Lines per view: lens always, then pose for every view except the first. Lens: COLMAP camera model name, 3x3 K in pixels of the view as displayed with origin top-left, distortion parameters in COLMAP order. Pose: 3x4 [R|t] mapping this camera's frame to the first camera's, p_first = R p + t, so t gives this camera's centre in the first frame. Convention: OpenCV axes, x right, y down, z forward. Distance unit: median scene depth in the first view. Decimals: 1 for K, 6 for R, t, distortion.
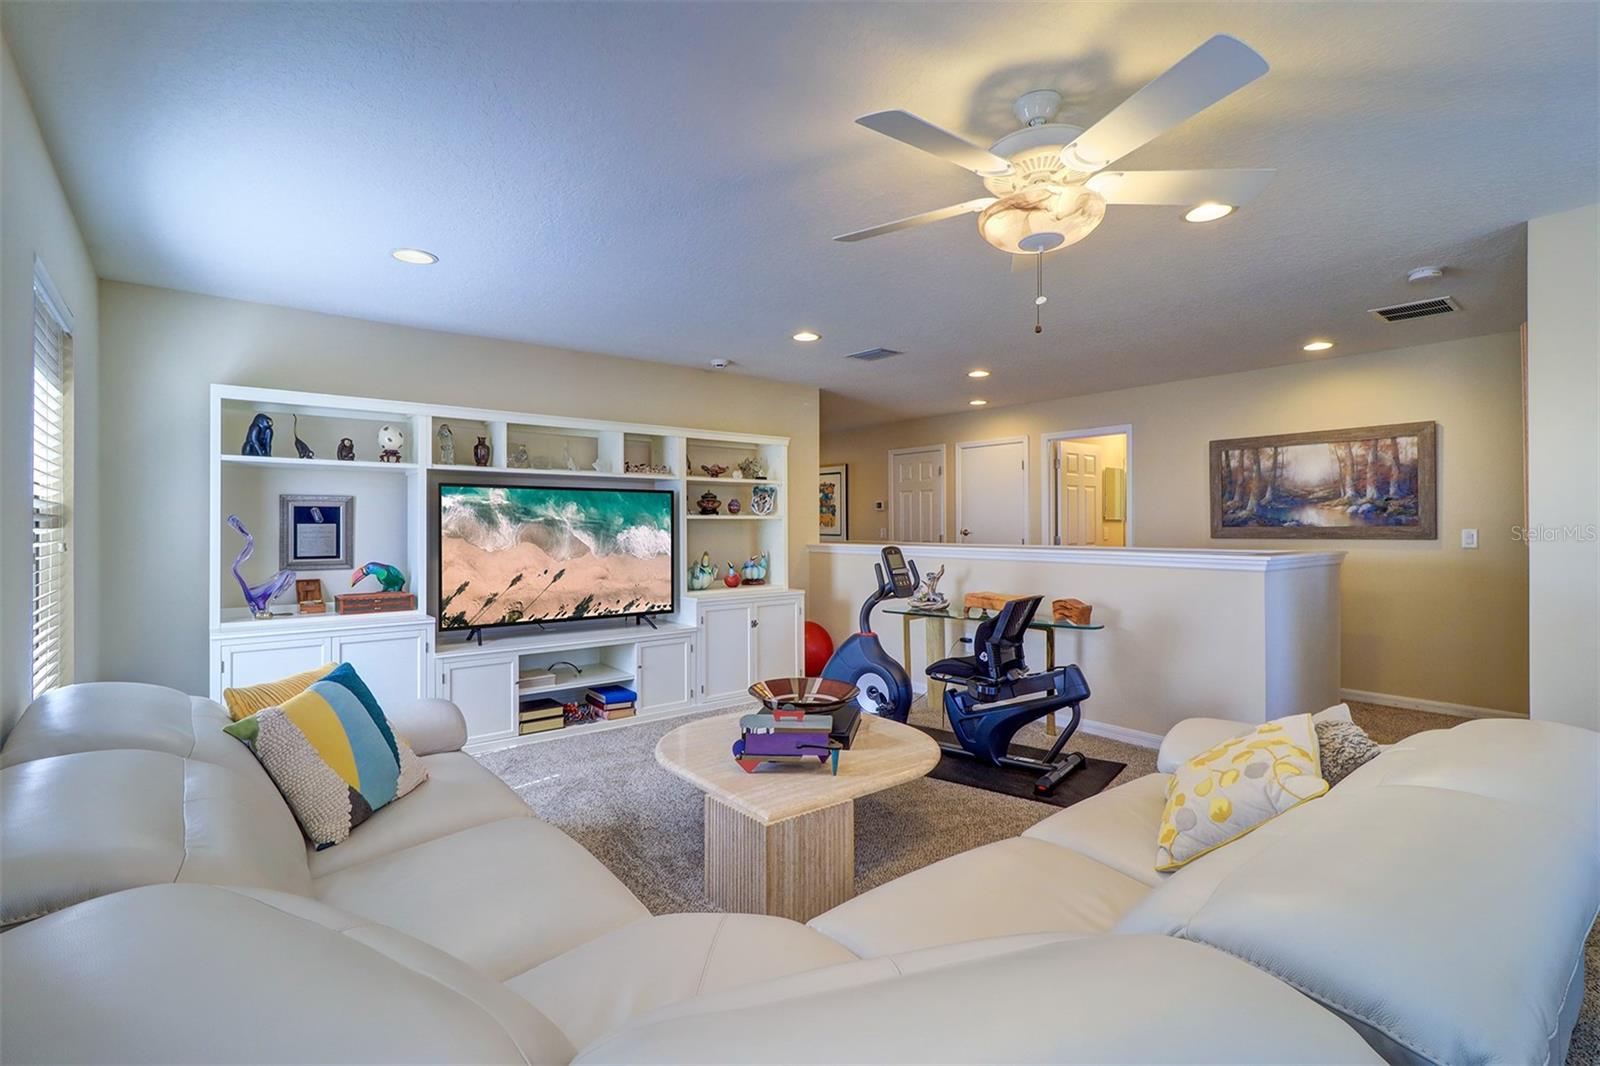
lens RADIAL K [[757.9, 0, 800.0], [0, 757.9, 533.0], [0, 0, 1]] dist [0.000604, 0.000214]
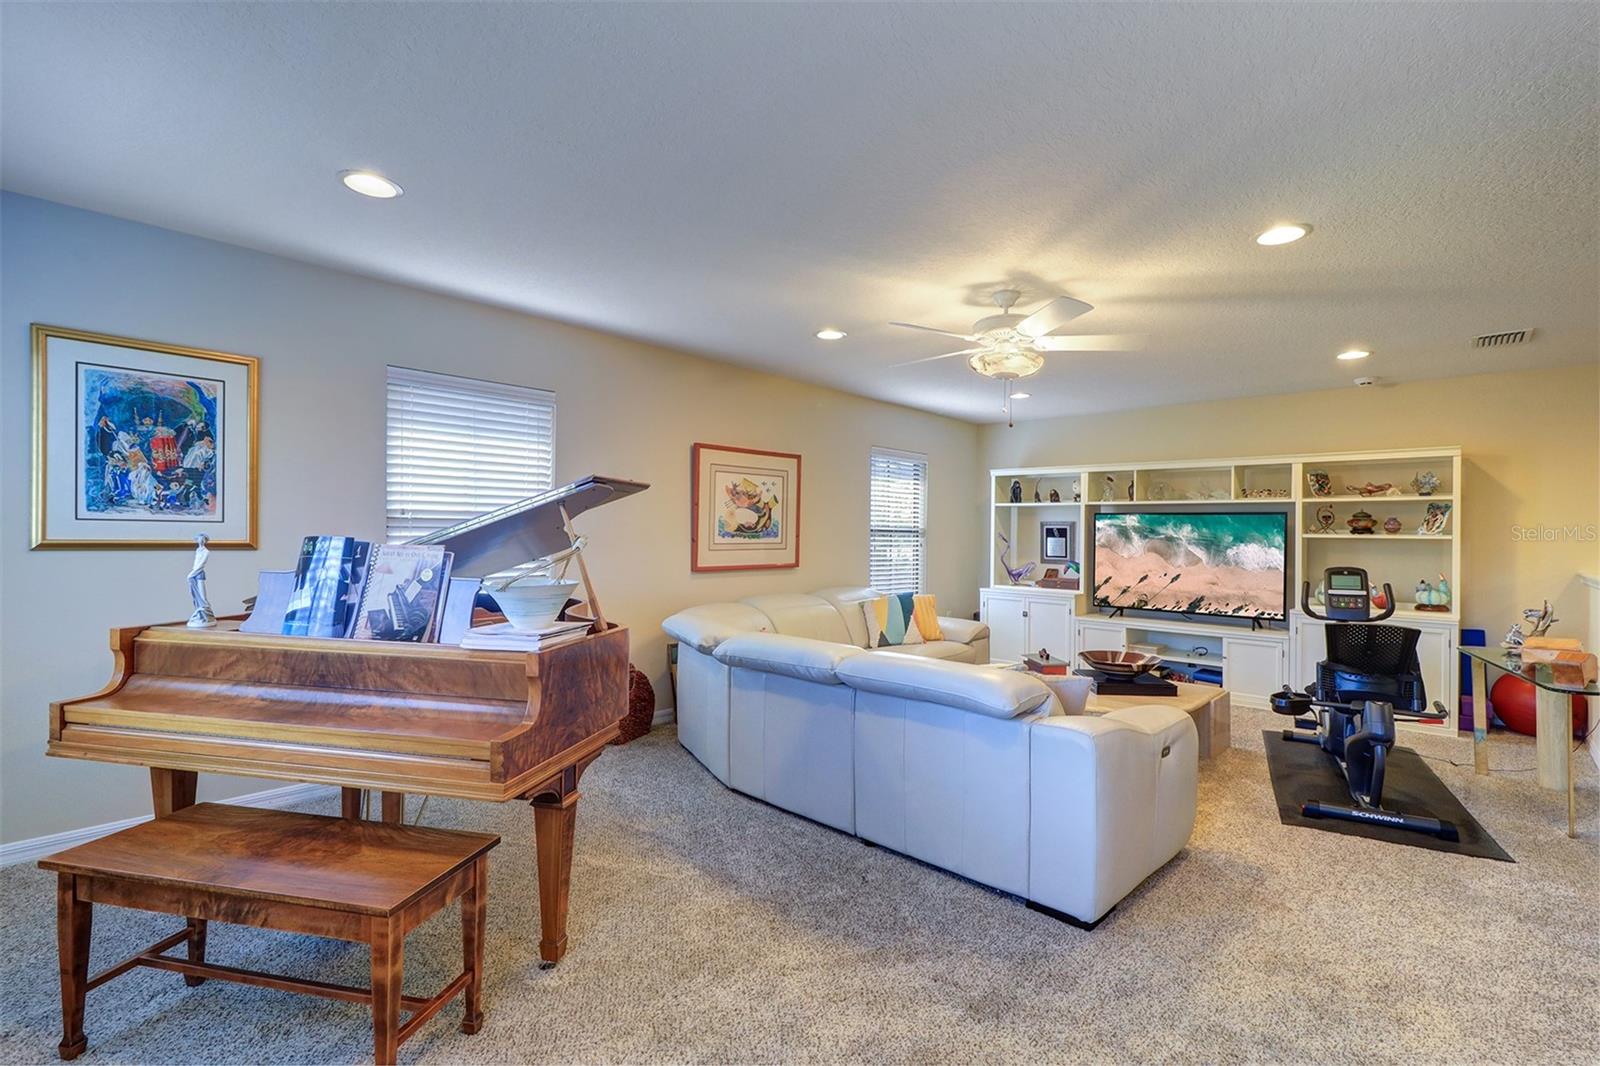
lens RADIAL K [[724.3, 0, 800.0], [0, 724.3, 533.0], [0, 0, 1]] dist [-0.000541, -0.000107]
pose [[0.142117, 0.007786, -0.989819, 0.859515], [-0.022868, 0.999728, 0.004581, -0.015234], [0.989586, 0.021984, 0.142256, 0.155752]]
